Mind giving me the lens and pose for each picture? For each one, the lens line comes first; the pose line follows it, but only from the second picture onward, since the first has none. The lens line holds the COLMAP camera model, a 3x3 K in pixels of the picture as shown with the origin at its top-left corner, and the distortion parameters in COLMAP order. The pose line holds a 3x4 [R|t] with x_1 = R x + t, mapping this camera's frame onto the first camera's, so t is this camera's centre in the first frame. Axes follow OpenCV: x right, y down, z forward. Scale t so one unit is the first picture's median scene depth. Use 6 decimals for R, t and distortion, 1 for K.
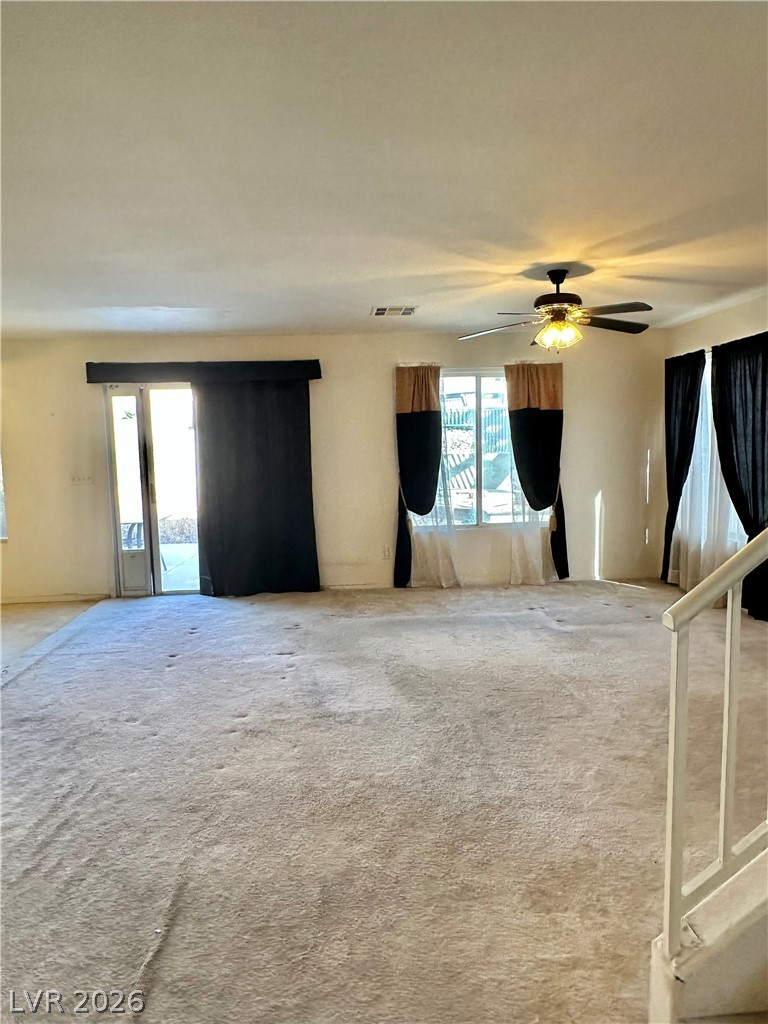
lens RADIAL K [[683.2, 0, 377.4], [0, 683.2, 515.5], [0, 0, 1]] dist [-0.001334, 0.001234]
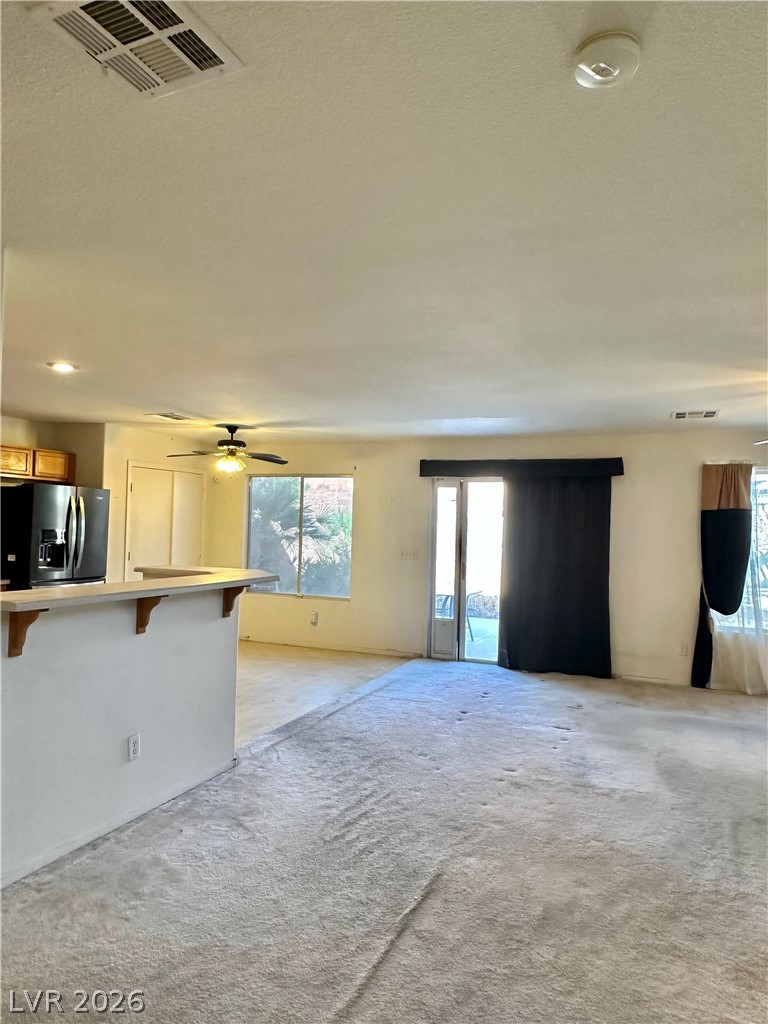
lens RADIAL K [[683.2, 0, 376.3], [0, 683.2, 515.4], [0, 0, 1]] dist [-0.001334, 0.001234]
pose [[0.890453, 0.040381, -0.453280, 0.069955], [-0.093913, 0.990921, -0.096211, -0.000692], [0.445280, 0.128241, 0.886161, -0.120151]]
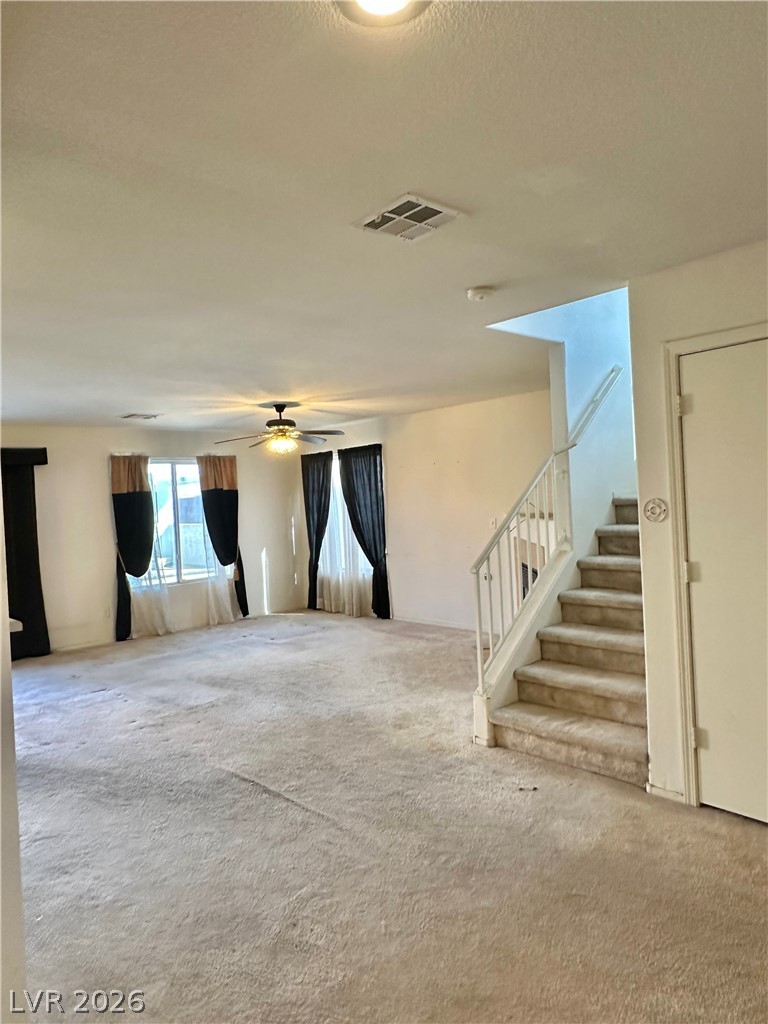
lens RADIAL K [[683.2, 0, 387.2], [0, 683.2, 510.8], [0, 0, 1]] dist [-0.001334, 0.001234]
pose [[0.772722, -0.026489, 0.634192, -0.435695], [0.096879, 0.992345, -0.076592, 0.022521], [-0.627308, 0.120624, 0.769372, -0.265195]]
